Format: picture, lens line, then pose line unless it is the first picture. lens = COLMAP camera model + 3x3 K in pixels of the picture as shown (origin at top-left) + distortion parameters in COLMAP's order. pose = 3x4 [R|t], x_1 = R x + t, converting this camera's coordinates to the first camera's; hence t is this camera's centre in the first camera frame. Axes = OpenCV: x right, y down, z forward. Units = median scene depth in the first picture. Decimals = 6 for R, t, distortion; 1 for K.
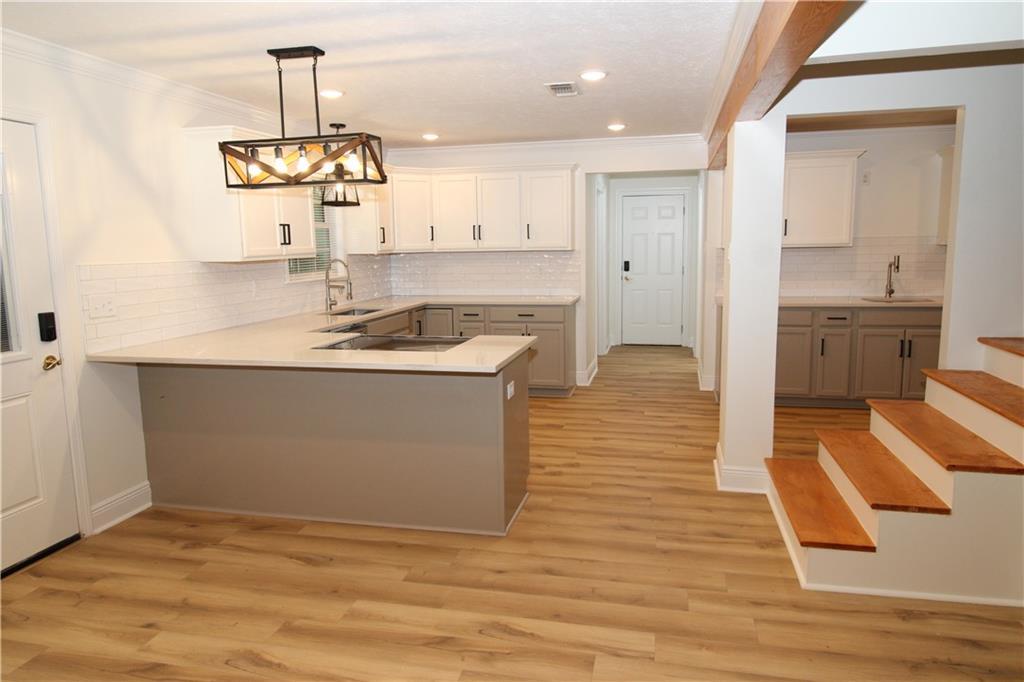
lens RADIAL K [[689.7, 0, 512.0], [0, 689.7, 341.0], [0, 0, 1]] dist [0.004024, 0.001345]
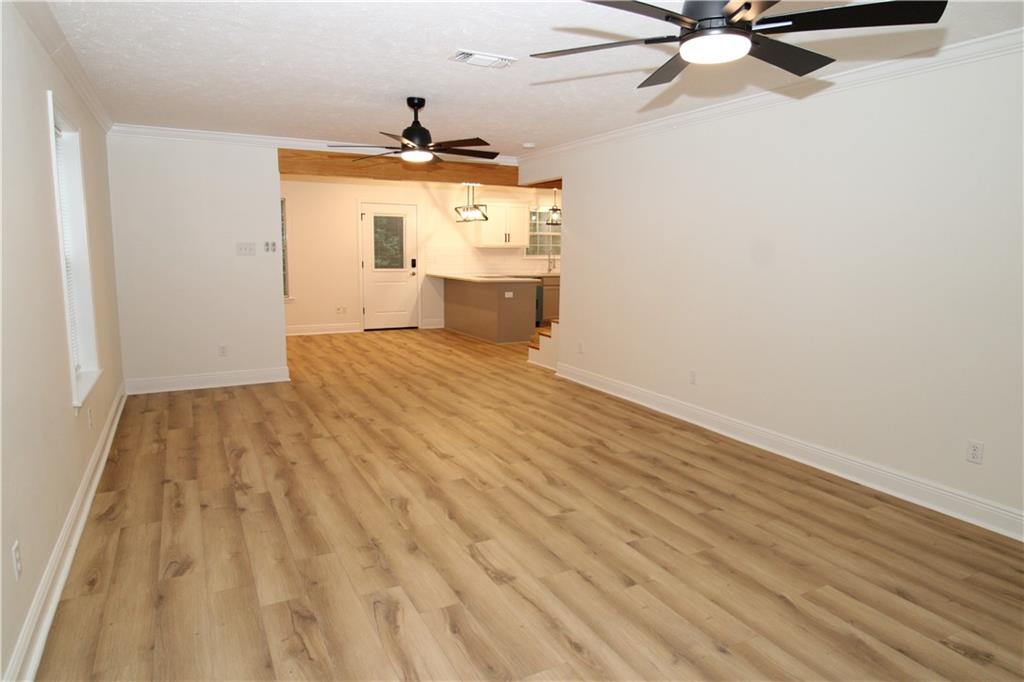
lens RADIAL K [[639.1, 0, 512.0], [0, 639.1, 341.0], [0, 0, 1]] dist [0.007680, 0.002410]
pose [[0.654366, 0.134515, -0.744118, 1.969896], [-0.129048, 0.989480, 0.065386, 0.087319], [0.745085, 0.053240, 0.664841, -0.702705]]
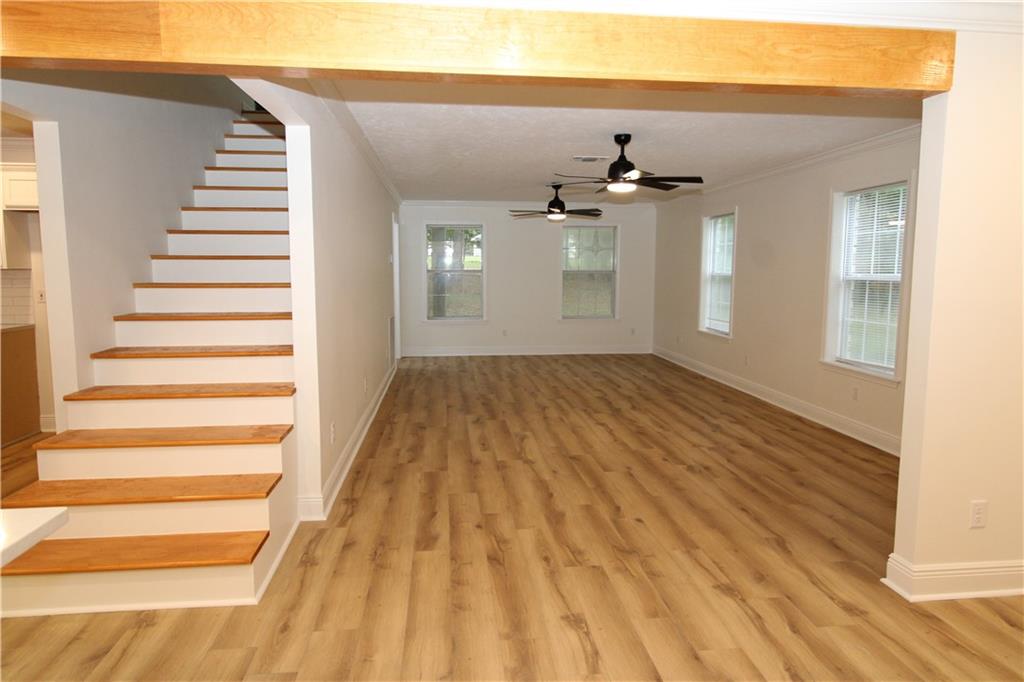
lens RADIAL K [[639.1, 0, 512.0], [0, 639.1, 341.0], [0, 0, 1]] dist [0.007680, 0.002410]
pose [[-0.340152, -0.093601, 0.935700, -0.444861], [0.137645, 0.979361, 0.148006, -0.083198], [-0.930242, 0.179139, -0.320248, 0.735139]]
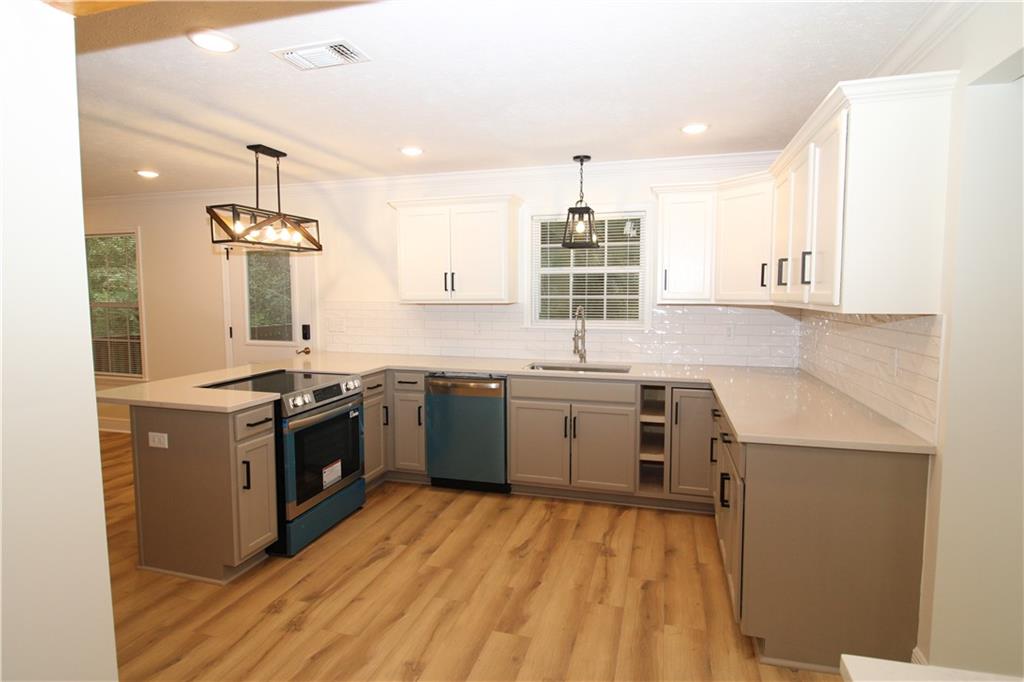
lens RADIAL K [[580.2, 0, 553.7], [0, 580.2, 328.2], [0, 0, 1]] dist [0.000839, 0.000446]
pose [[-0.055561, 0.094361, -0.993986, 0.813239], [-0.136251, 0.985495, 0.101171, -0.266437], [0.989115, 0.141053, -0.041899, 1.631617]]
